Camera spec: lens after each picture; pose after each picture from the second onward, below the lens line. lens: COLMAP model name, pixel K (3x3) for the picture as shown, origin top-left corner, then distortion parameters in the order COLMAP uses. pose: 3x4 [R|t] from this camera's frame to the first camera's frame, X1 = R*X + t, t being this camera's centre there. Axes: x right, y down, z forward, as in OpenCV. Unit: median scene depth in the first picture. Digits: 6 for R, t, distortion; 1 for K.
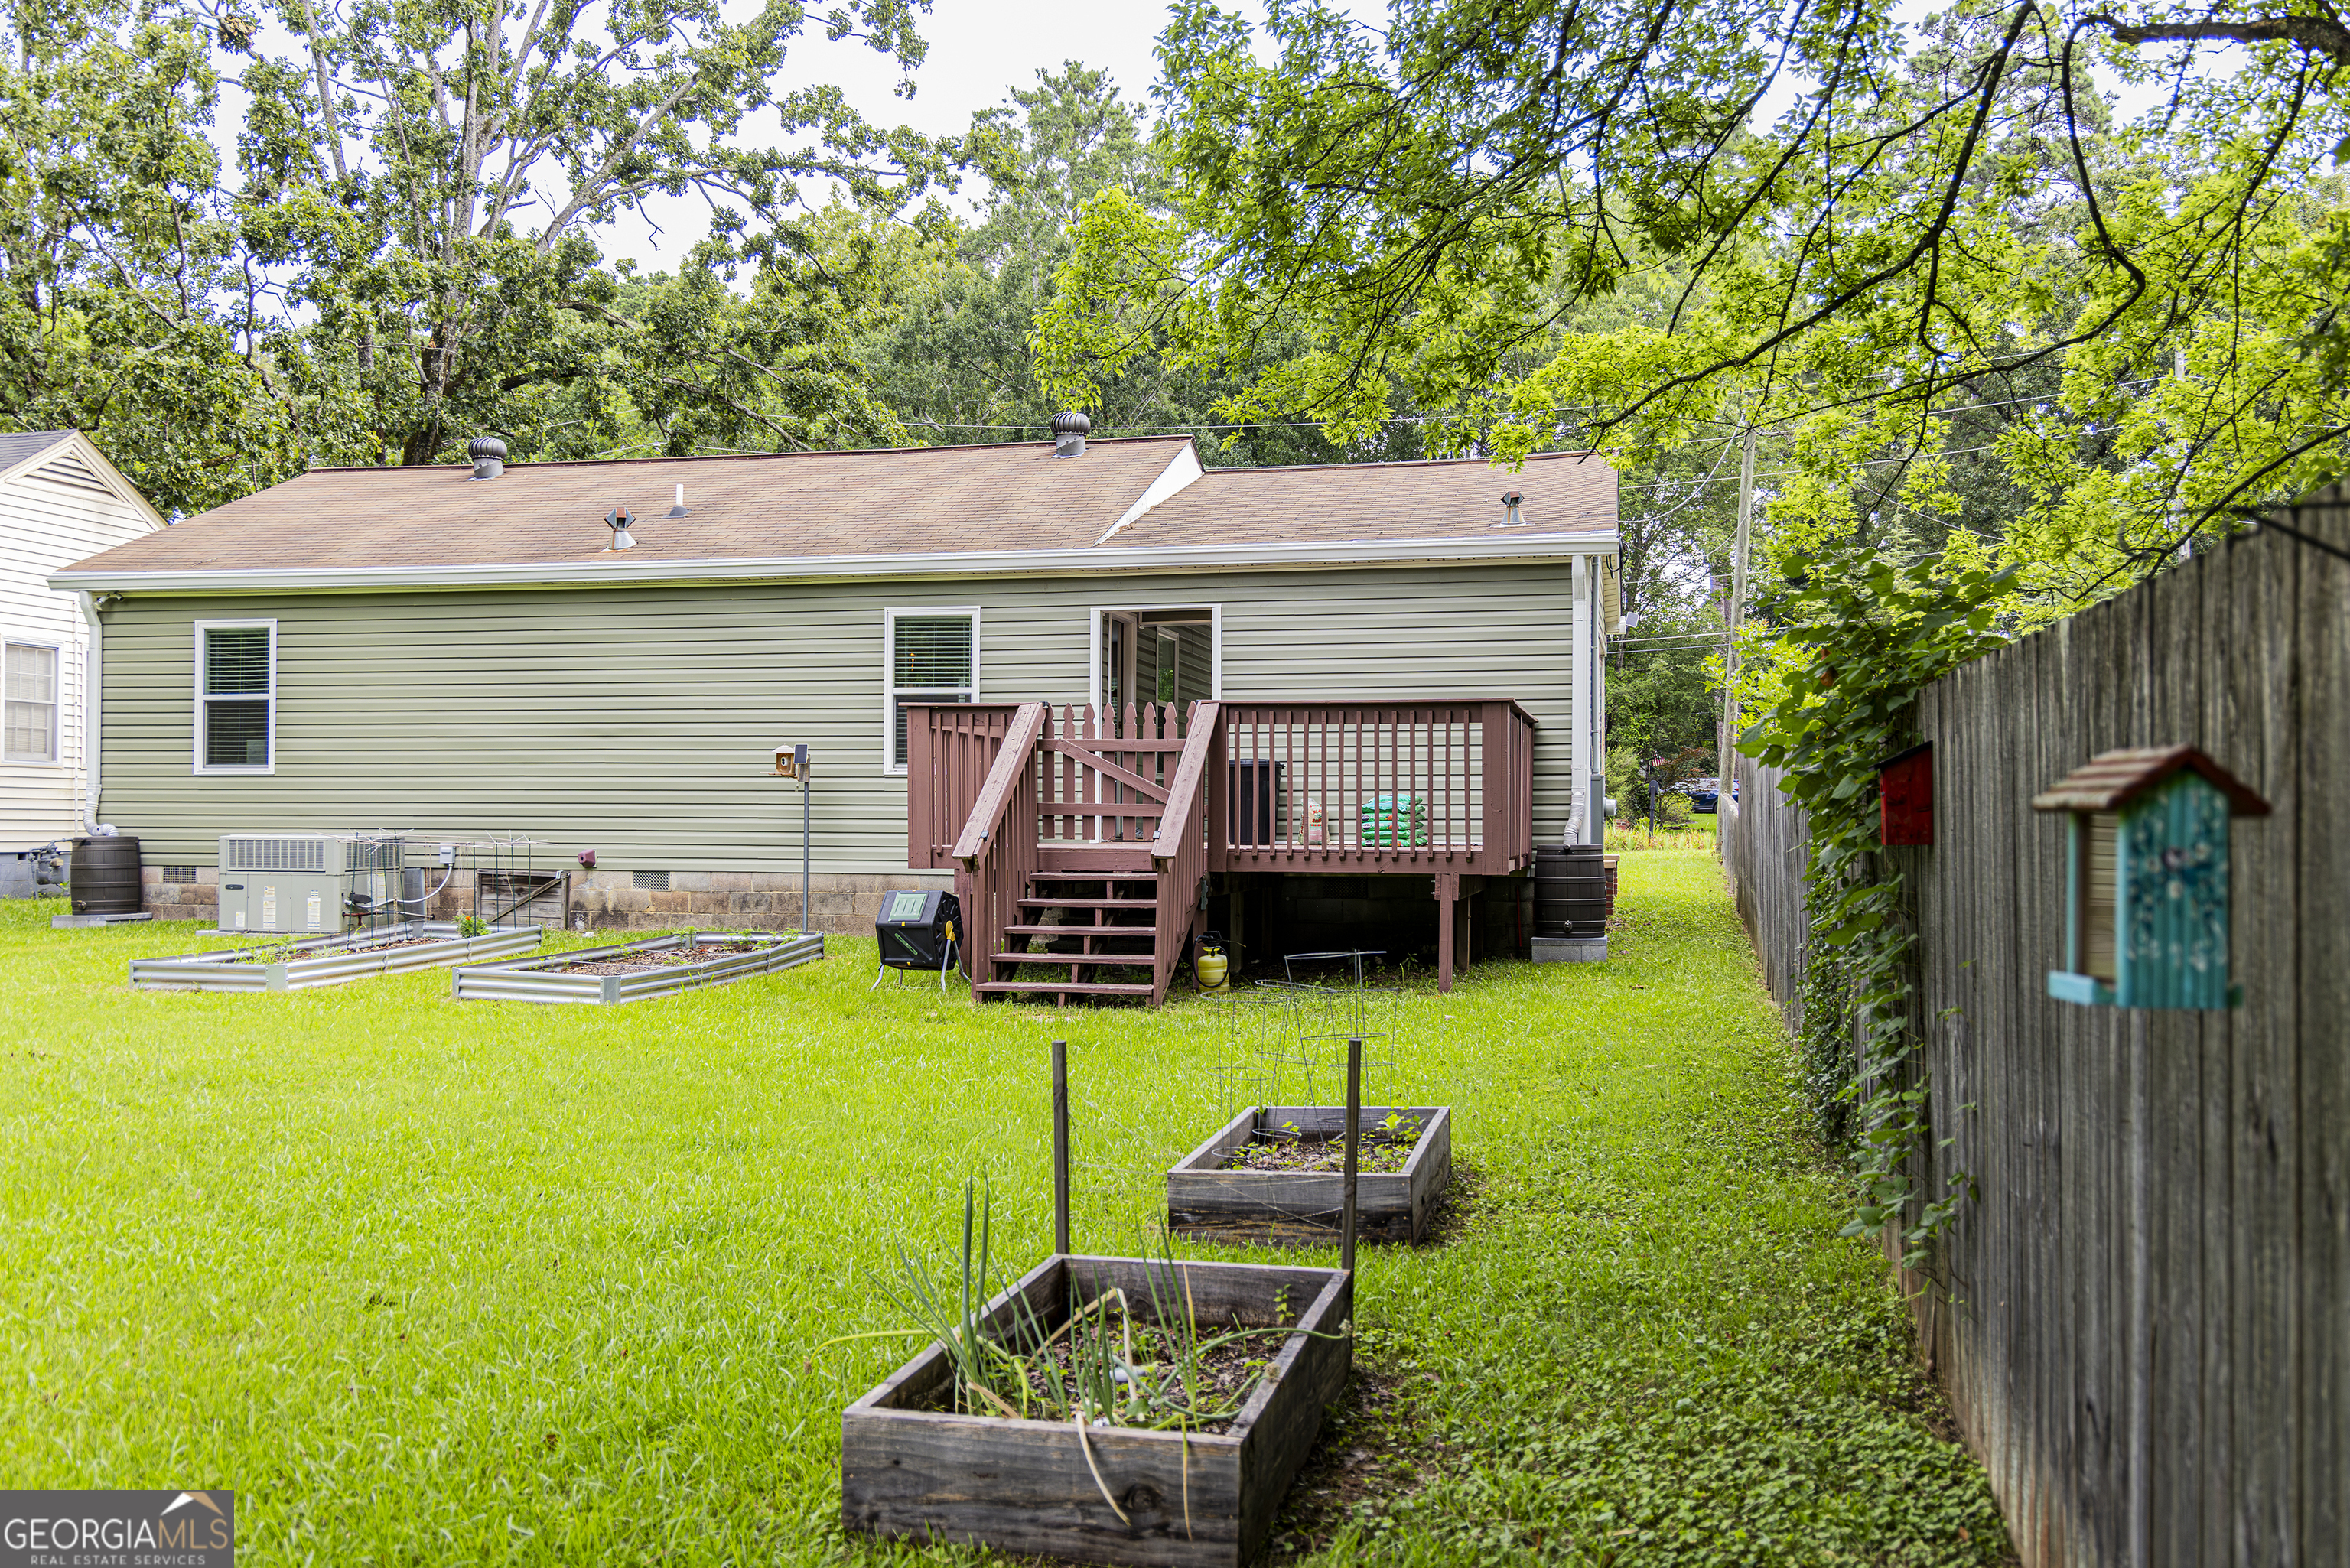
lens RADIAL K [[2016.1, 0, 1175.0], [0, 2016.1, 784.0], [0, 0, 1]] dist [0.012210, 0.003131]
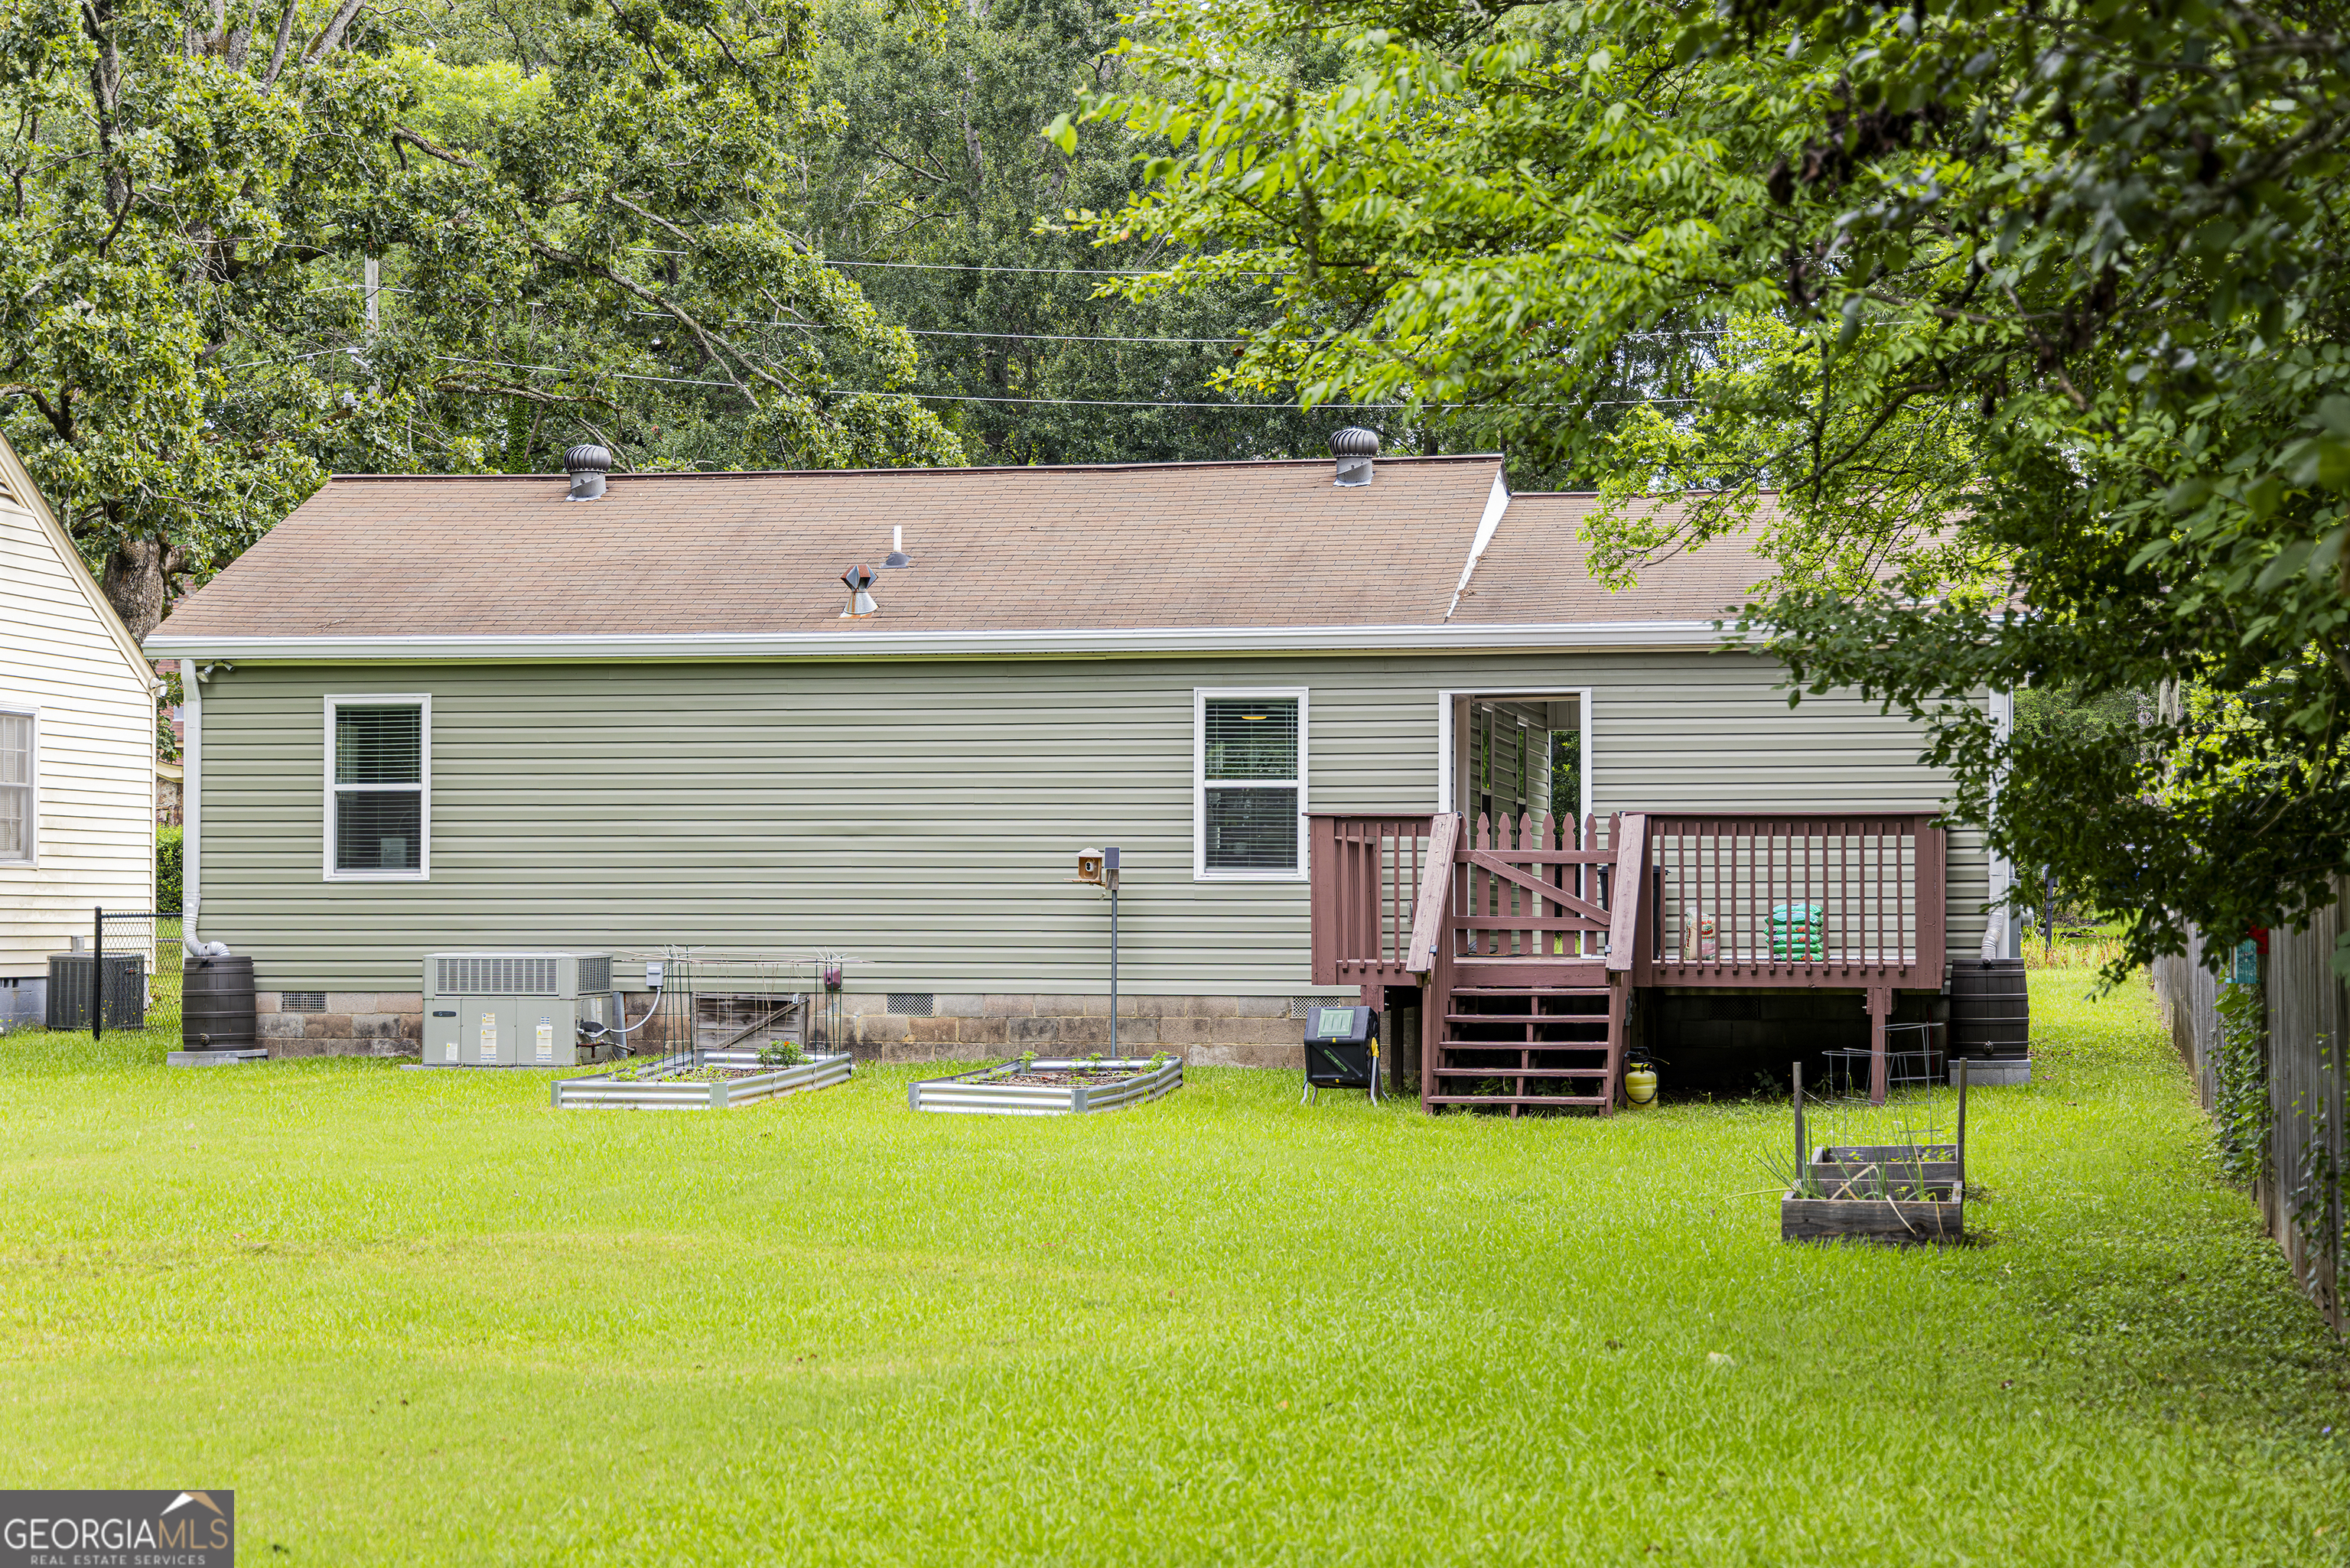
lens RADIAL K [[4322.7, 0, 1175.0], [0, 4322.7, 784.0], [0, 0, 1]] dist [0.092445, -0.057733]
pose [[0.998978, -0.001983, 0.045155, -0.241102], [0.002567, 0.999914, -0.012877, -0.022773], [-0.045126, 0.012980, 0.998897, -0.874335]]
